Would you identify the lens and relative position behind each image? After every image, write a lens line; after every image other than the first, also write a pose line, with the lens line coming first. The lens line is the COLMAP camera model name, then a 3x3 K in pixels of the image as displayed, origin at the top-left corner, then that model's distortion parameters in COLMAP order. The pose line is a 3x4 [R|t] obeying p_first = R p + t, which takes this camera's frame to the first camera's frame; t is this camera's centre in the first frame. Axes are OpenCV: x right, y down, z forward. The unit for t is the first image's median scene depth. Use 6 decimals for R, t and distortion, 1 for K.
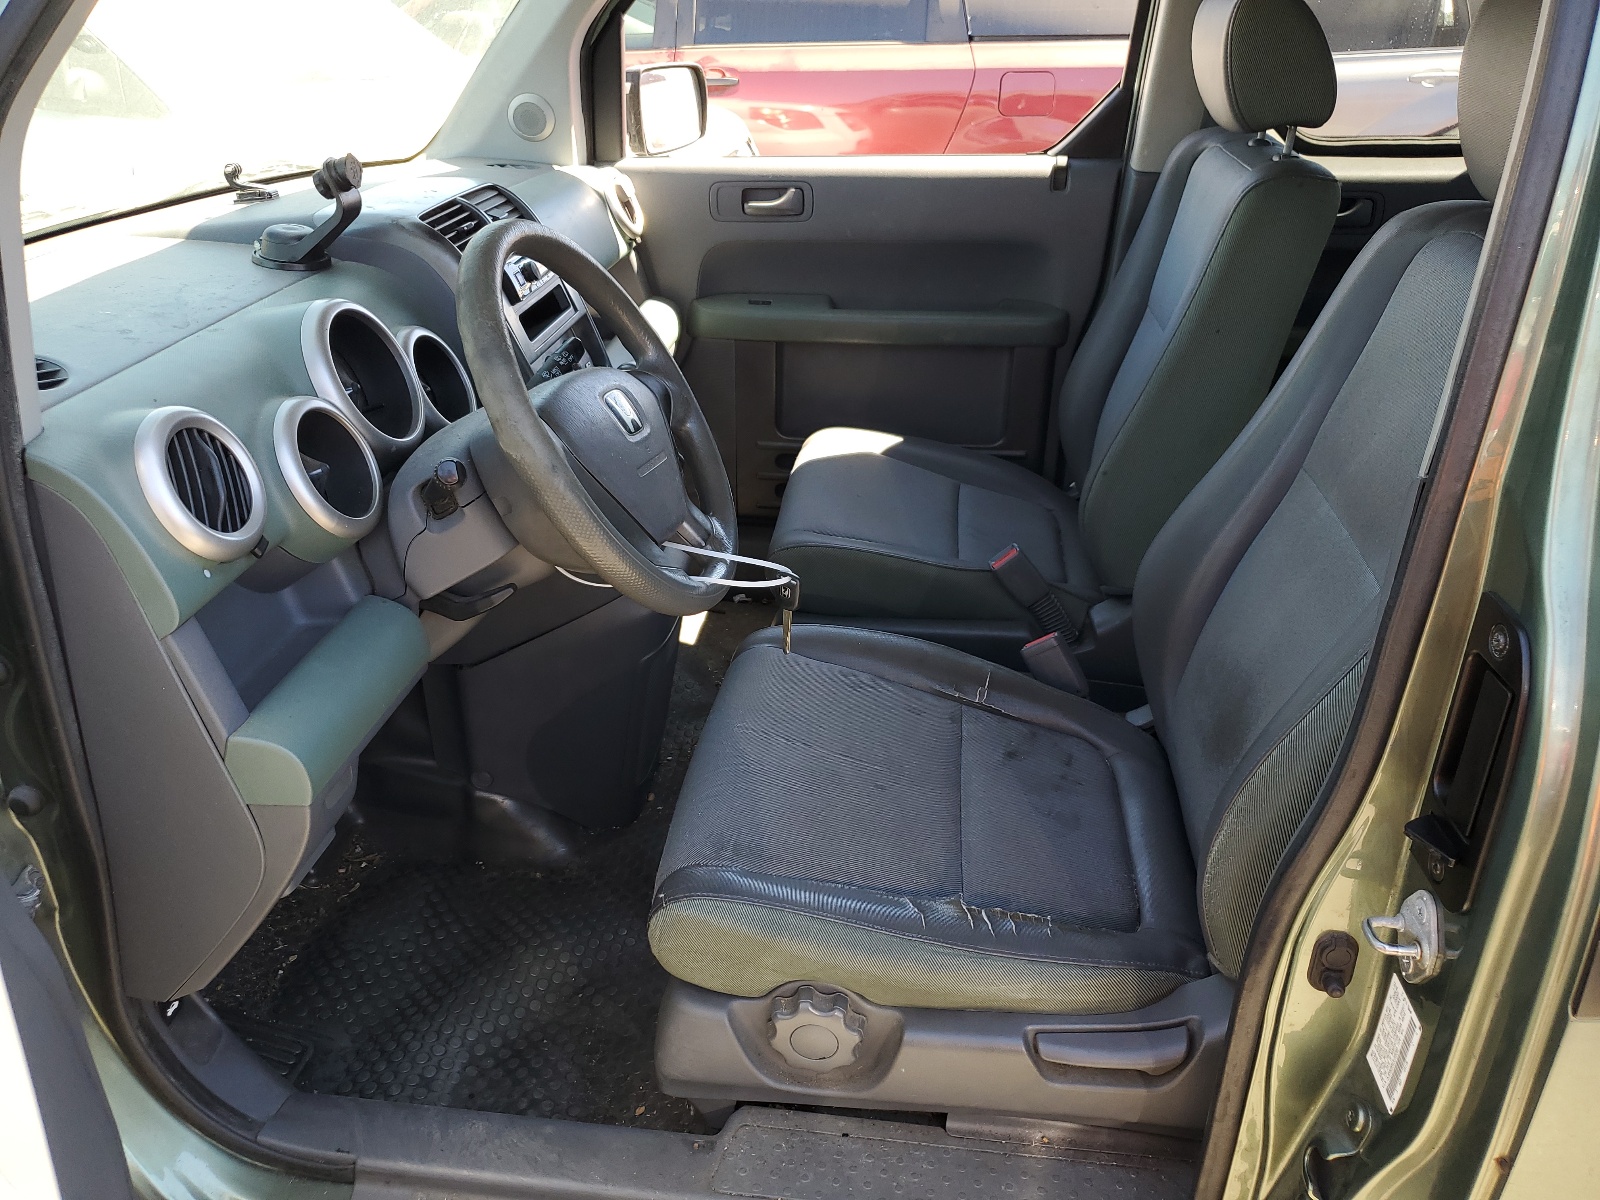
lens RADIAL K [[1247.5, 0, 800.0], [0, 1247.5, 600.0], [0, 0, 1]] dist [-0.085062, 0.002174]
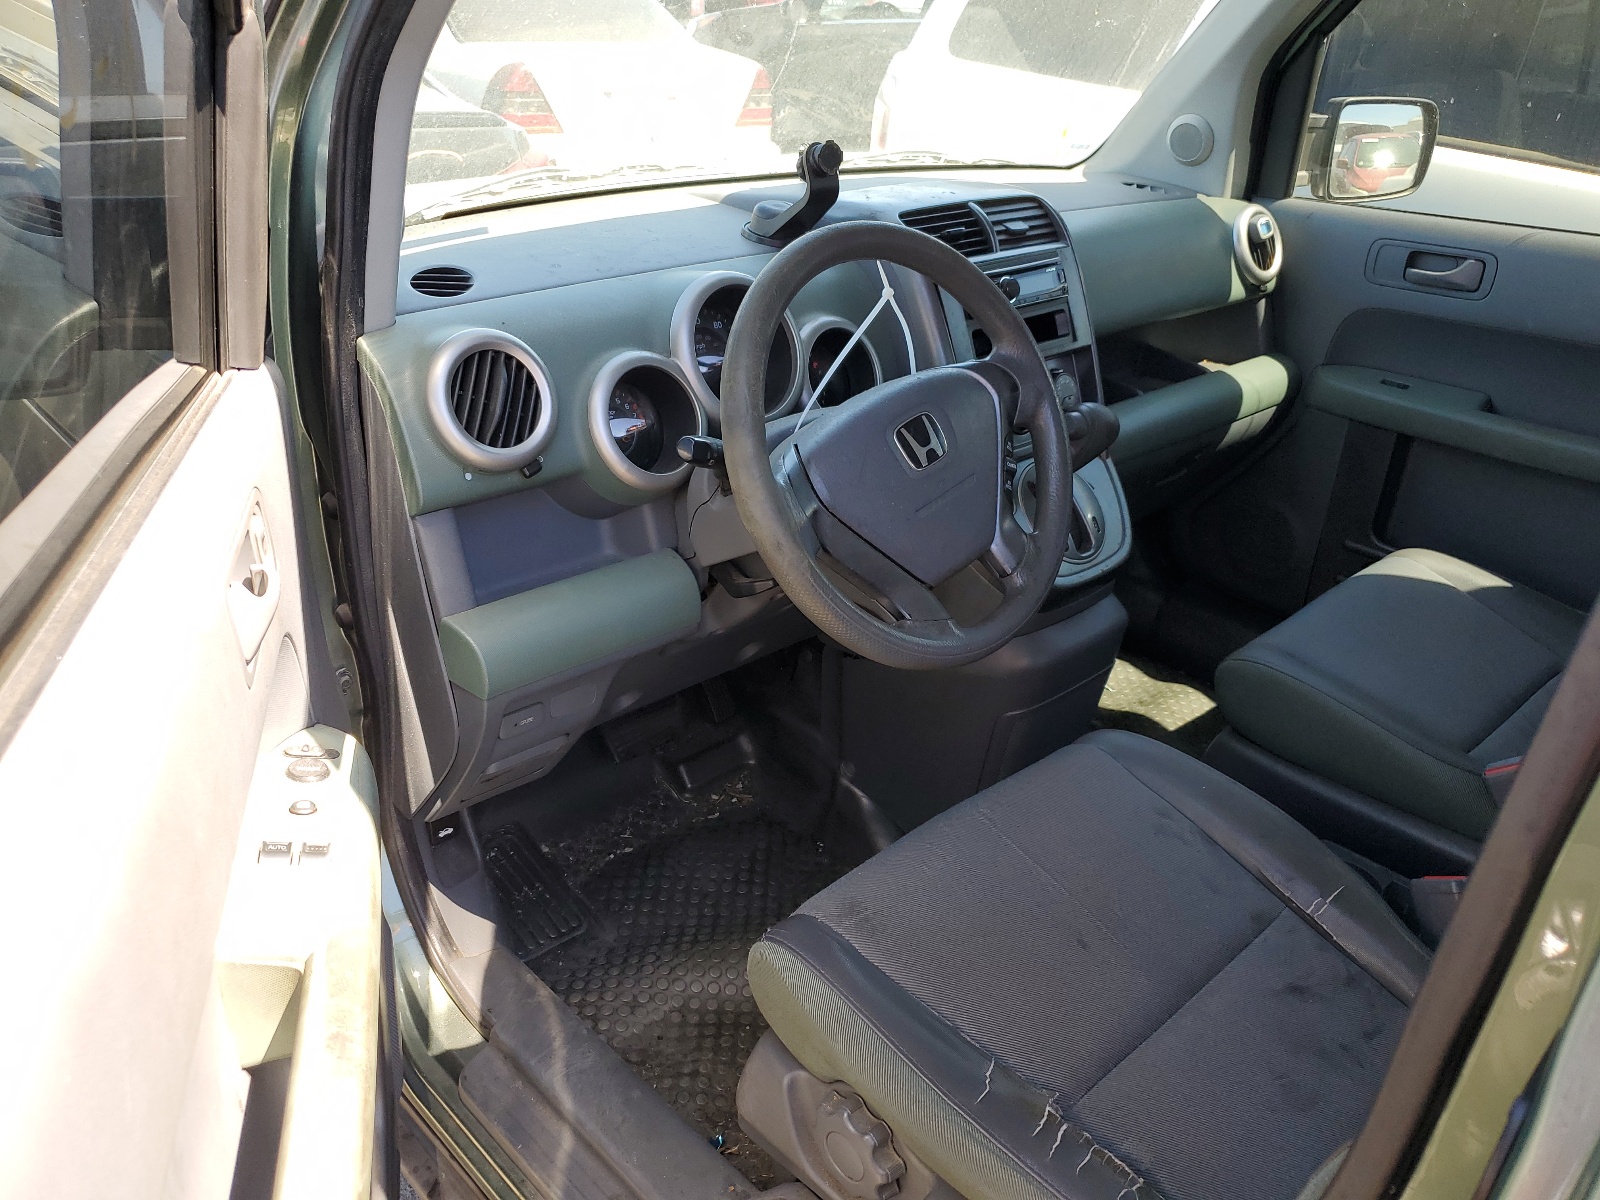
lens RADIAL K [[1231.3, 0, 800.0], [0, 1231.3, 600.0], [0, 0, 1]] dist [-0.058453, -0.003481]
pose [[0.744198, 0.302621, -0.595474, 0.313452], [-0.312726, 0.945596, 0.089722, -0.075319], [0.590230, 0.119450, 0.798348, 0.184065]]
